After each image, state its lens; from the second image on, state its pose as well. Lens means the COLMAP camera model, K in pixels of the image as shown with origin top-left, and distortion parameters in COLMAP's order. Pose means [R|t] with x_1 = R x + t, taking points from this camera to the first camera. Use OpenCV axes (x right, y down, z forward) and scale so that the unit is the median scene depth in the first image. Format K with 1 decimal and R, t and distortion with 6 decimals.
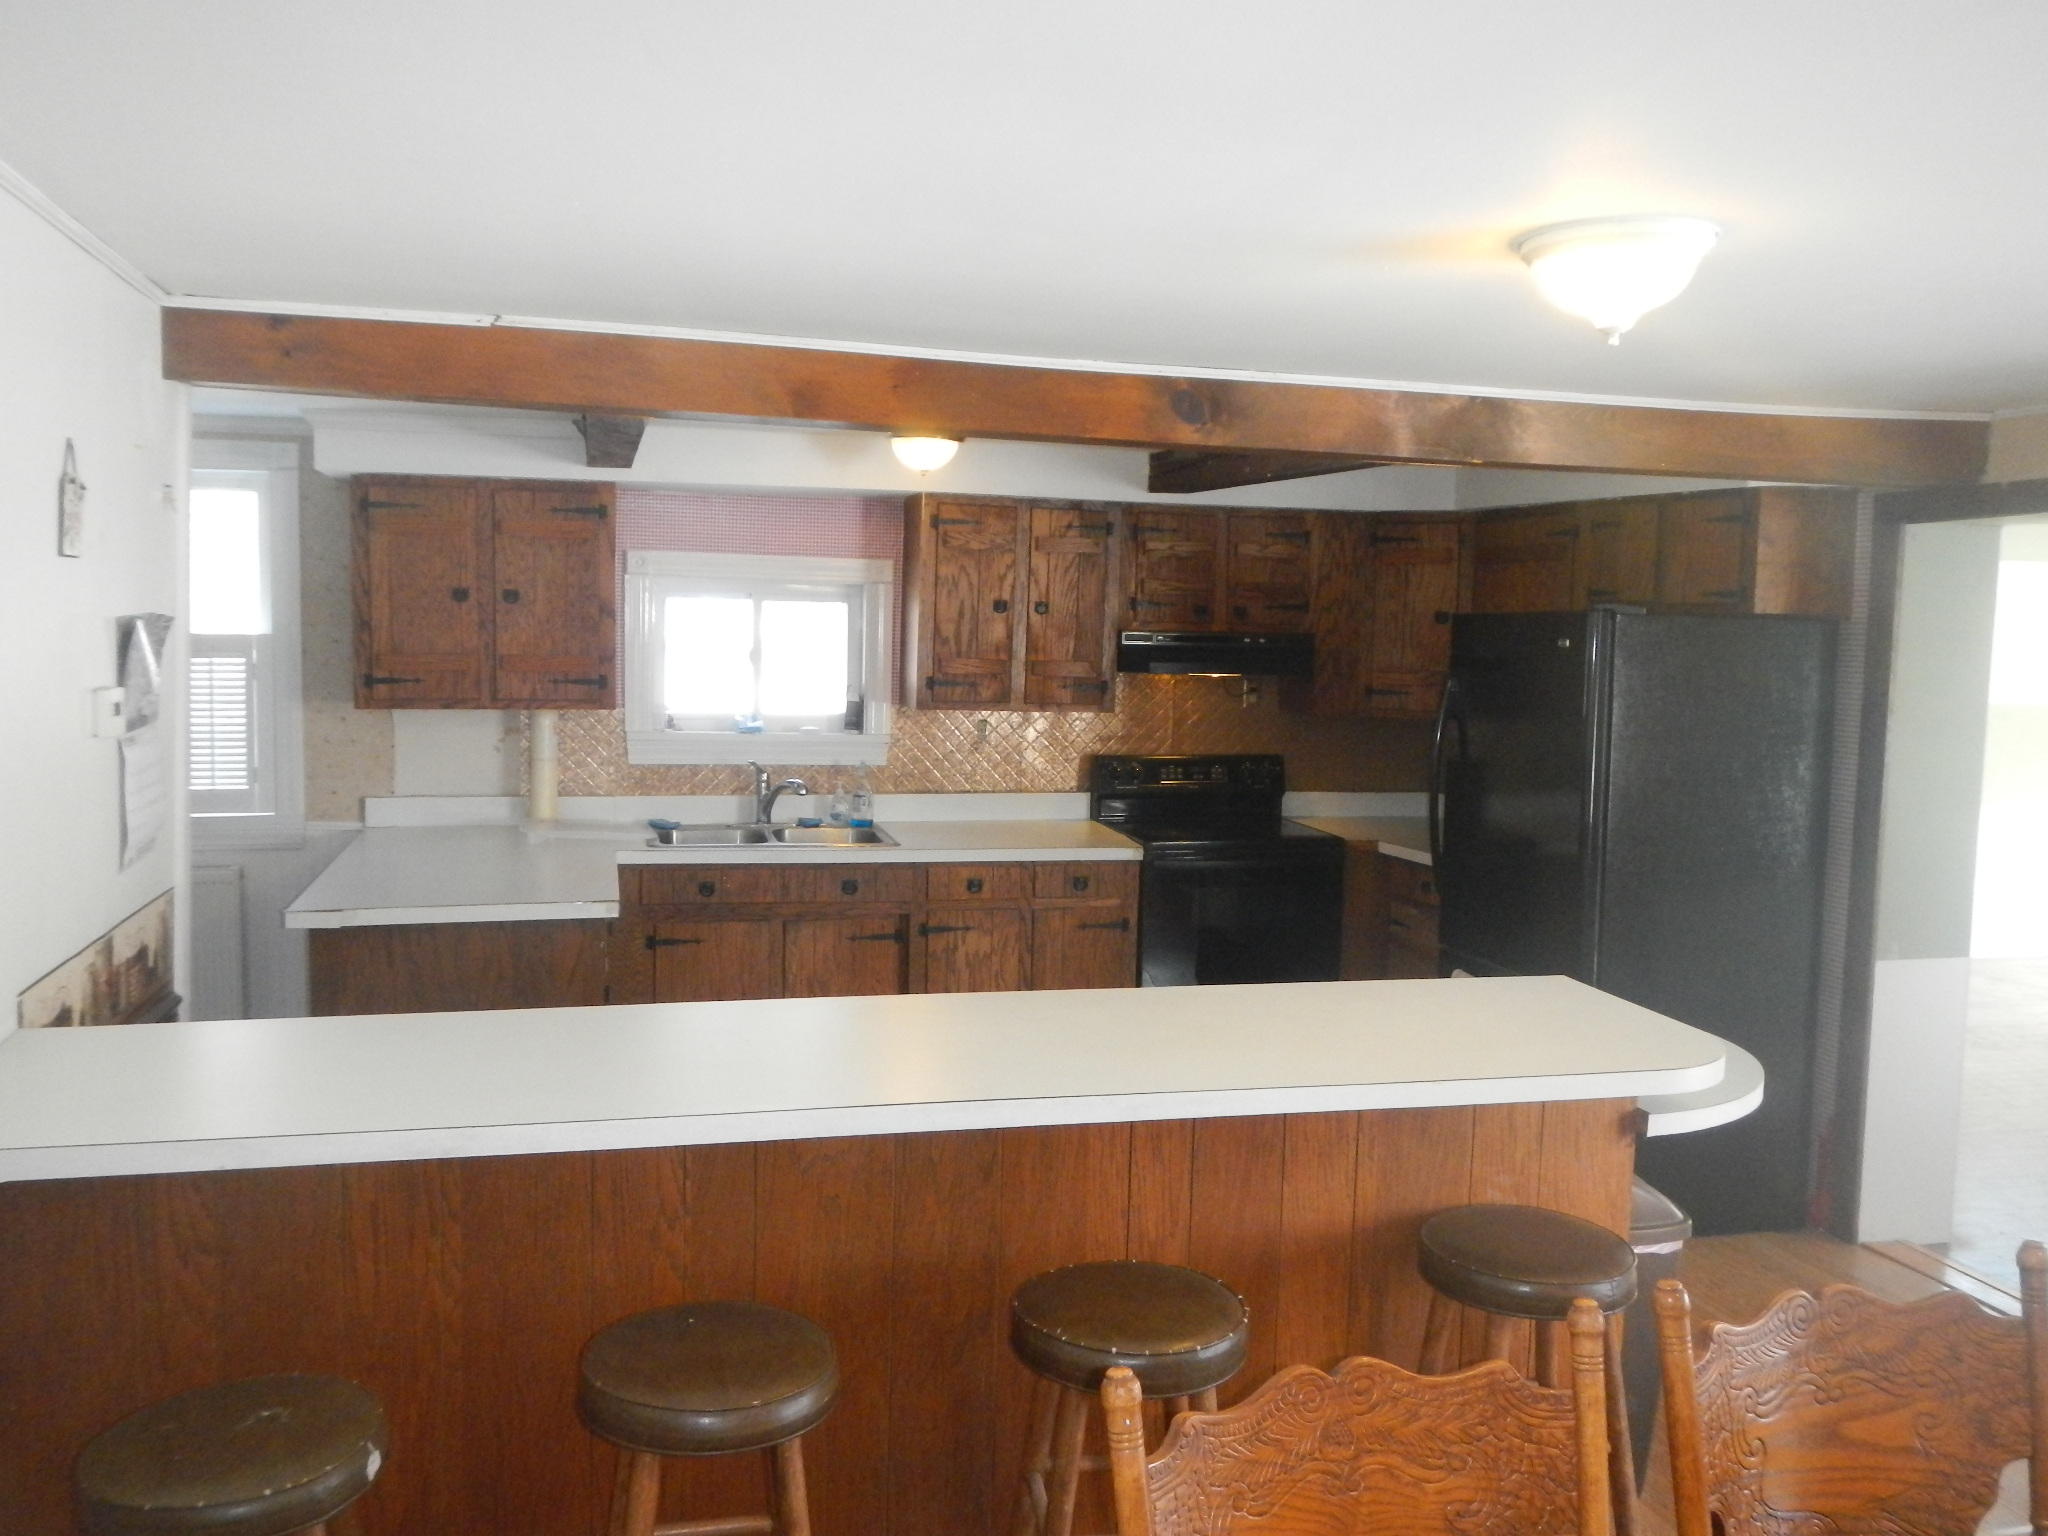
lens RADIAL K [[1703.8, 0, 1047.0], [0, 1703.8, 752.5], [0, 0, 1]] dist [-0.004406, 0.006916]
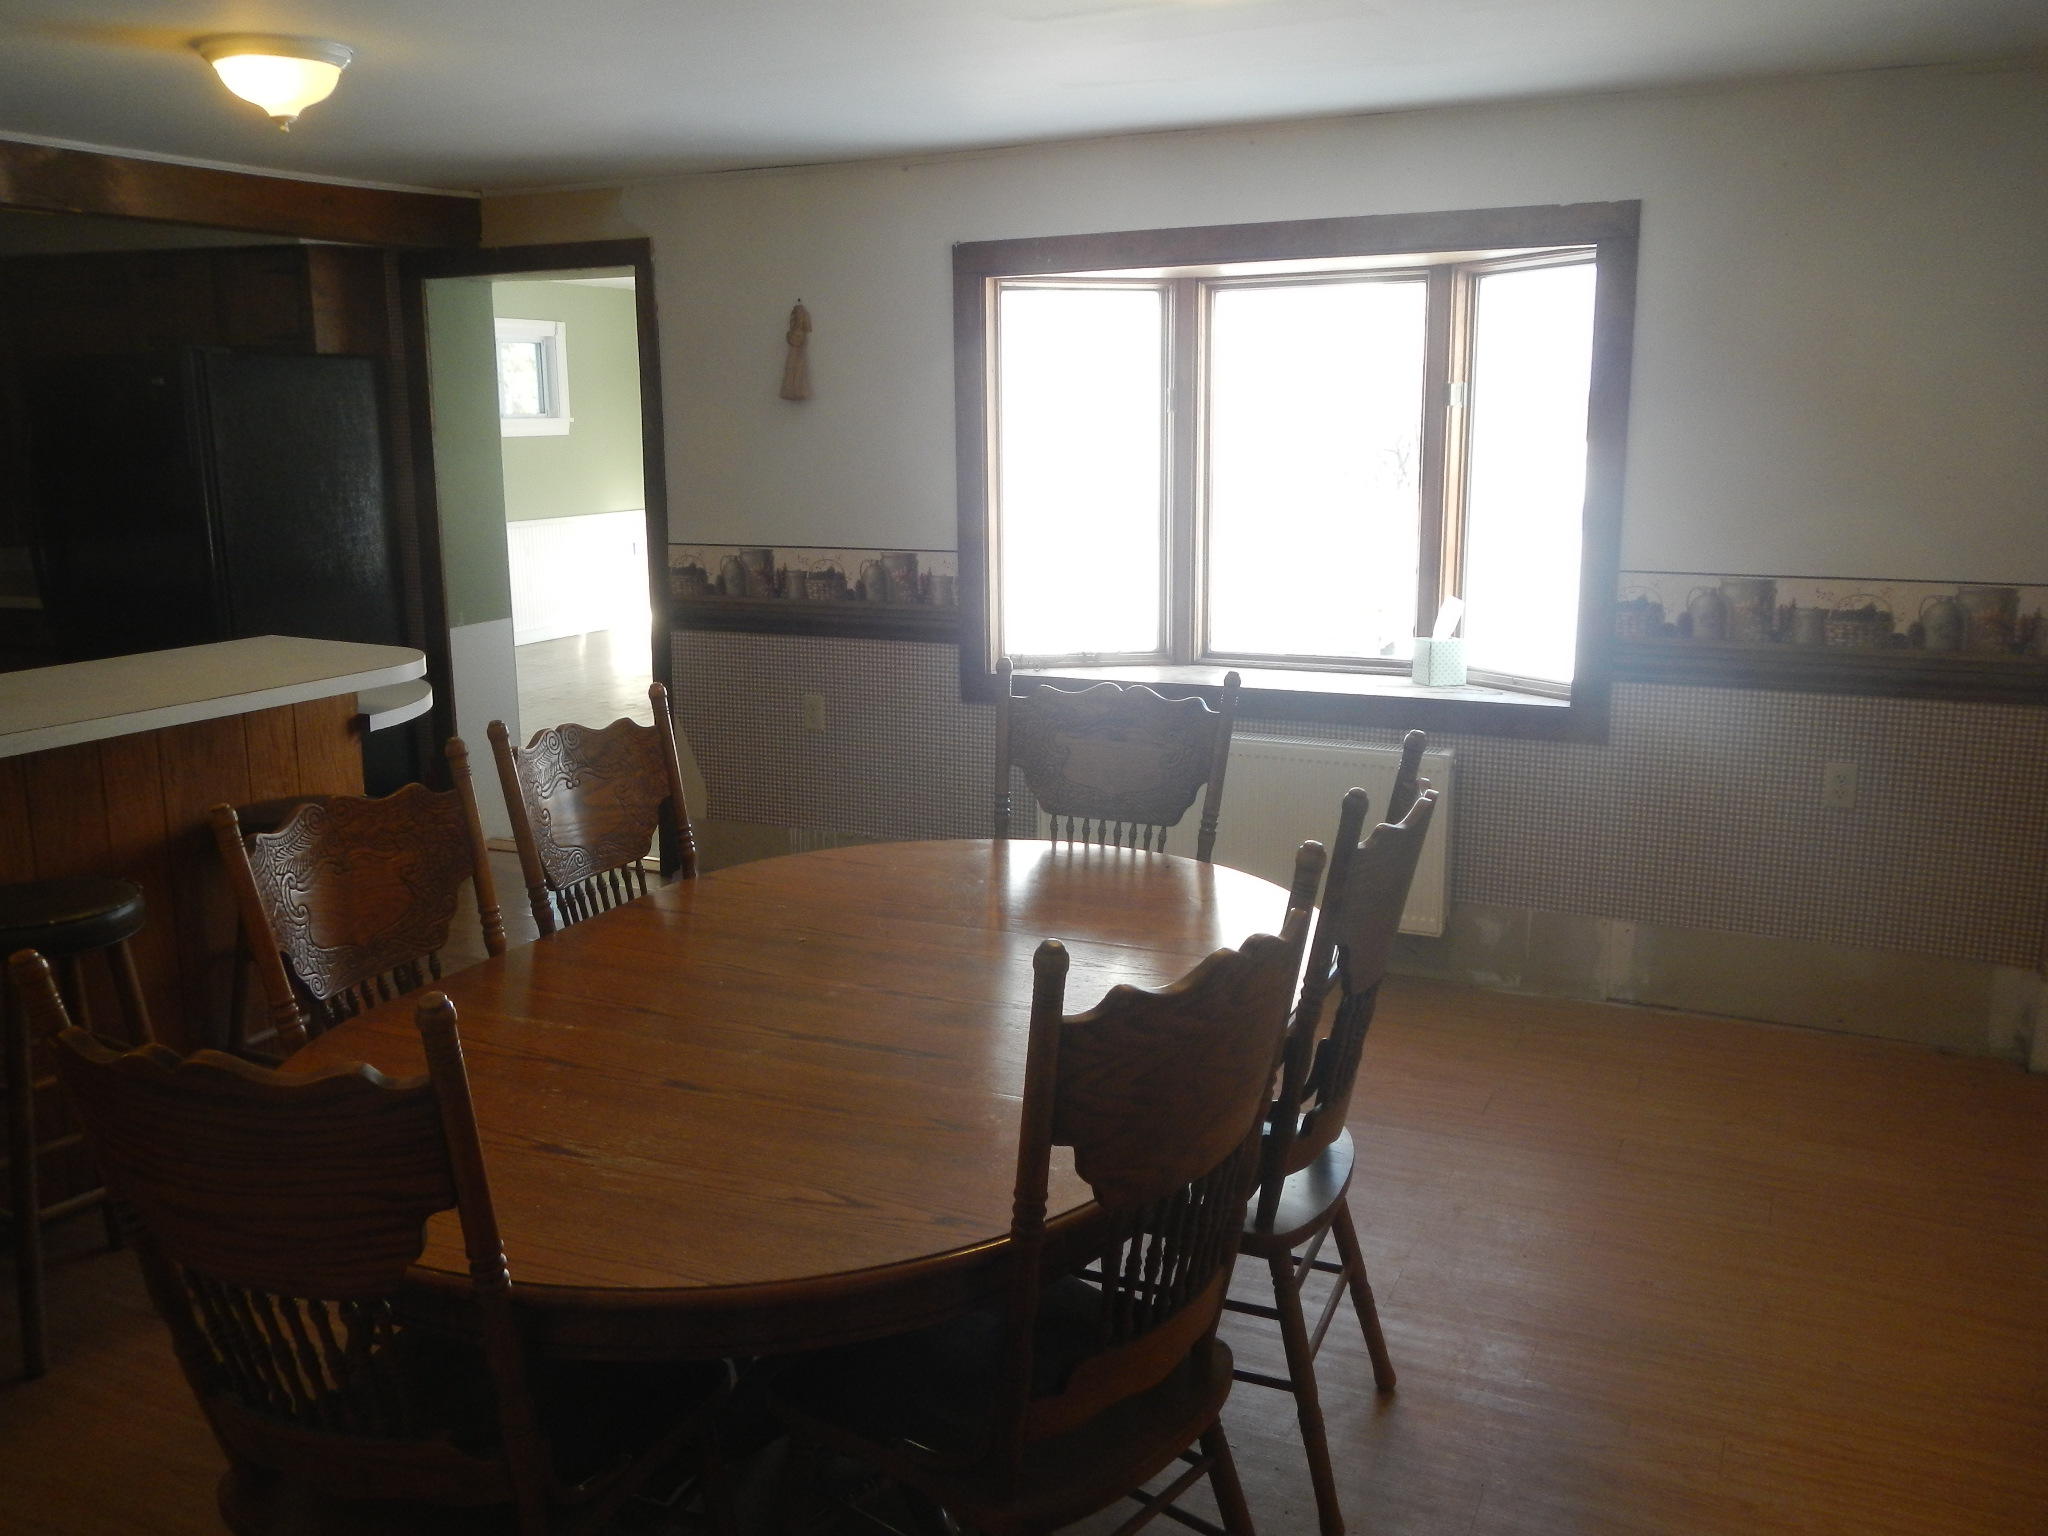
lens RADIAL K [[1703.8, 0, 1047.0], [0, 1703.8, 752.5], [0, 0, 1]] dist [-0.004406, 0.006916]
pose [[0.650918, -0.183270, 0.736694, -0.218252], [0.082804, 0.981772, 0.171076, 0.037847], [-0.754619, -0.050355, 0.654228, -0.219217]]
